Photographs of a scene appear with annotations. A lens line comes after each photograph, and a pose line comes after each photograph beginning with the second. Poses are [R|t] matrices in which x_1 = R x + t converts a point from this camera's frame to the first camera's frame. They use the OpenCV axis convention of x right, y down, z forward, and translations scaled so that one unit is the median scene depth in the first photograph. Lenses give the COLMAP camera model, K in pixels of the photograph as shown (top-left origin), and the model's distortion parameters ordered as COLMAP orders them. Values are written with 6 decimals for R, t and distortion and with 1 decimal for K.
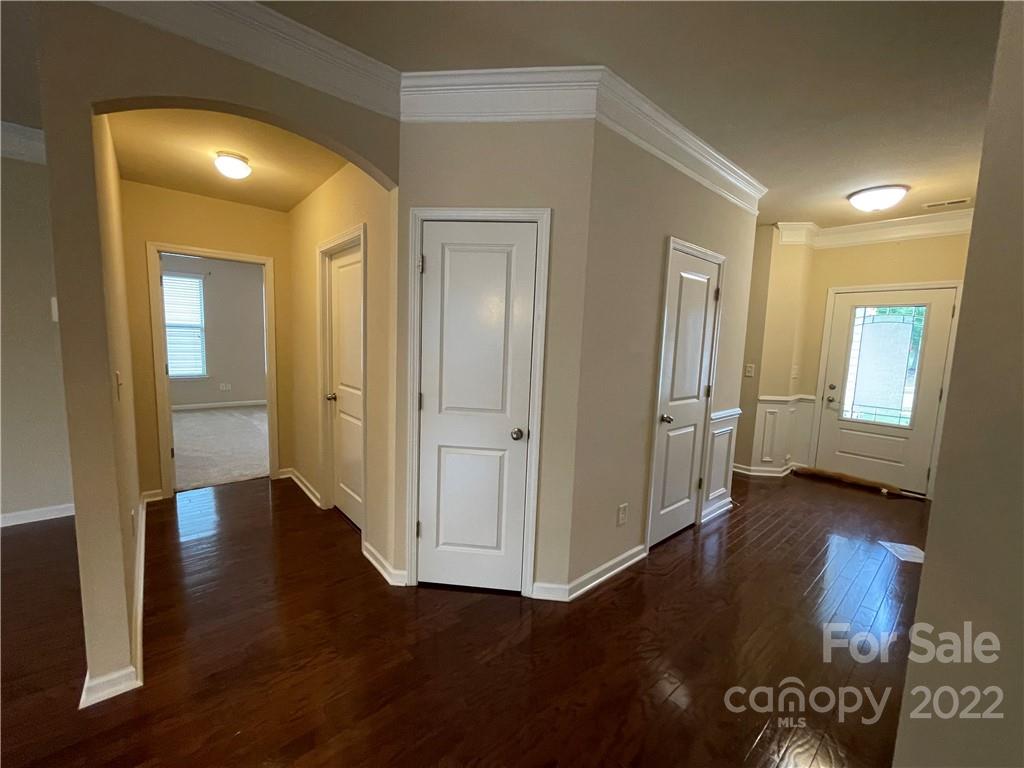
lens RADIAL K [[412.5, 0, 511.1], [0, 412.5, 380.5], [0, 0, 1]] dist [-0.000559, 0.000079]
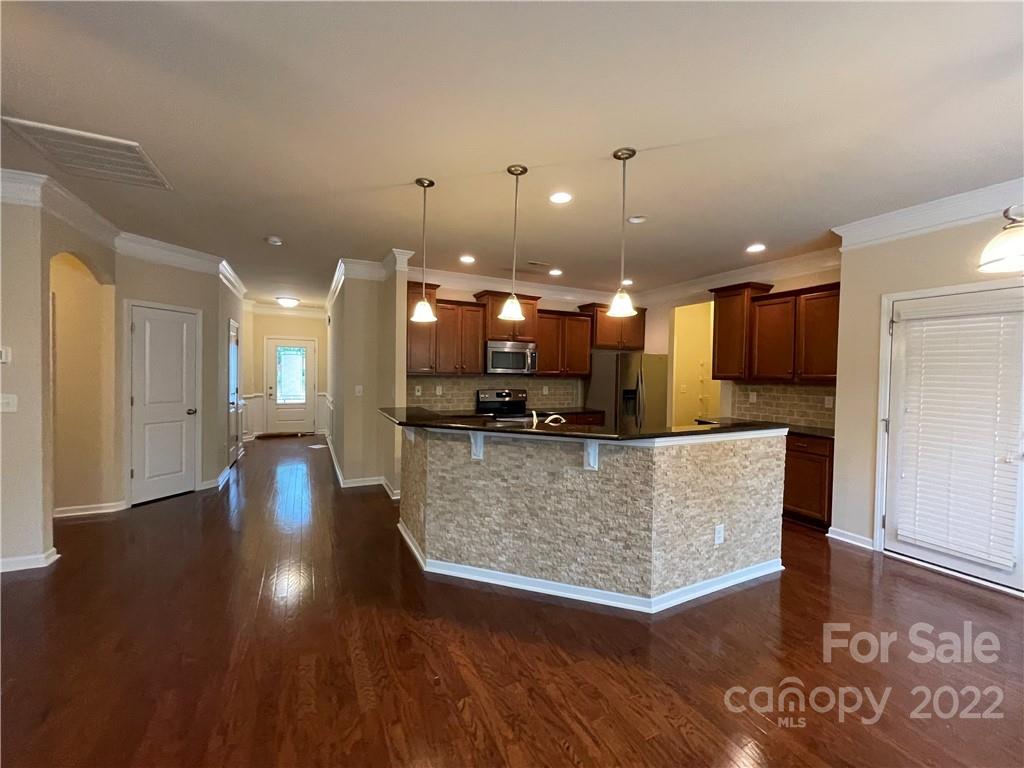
lens RADIAL K [[412.5, 0, 511.1], [0, 412.5, 380.5], [0, 0, 1]] dist [-0.000559, 0.000079]
pose [[0.246013, -0.048332, 0.968061, -1.004835], [0.090206, 0.995563, 0.026781, 0.039649], [-0.965060, 0.080736, 0.249282, -0.694503]]
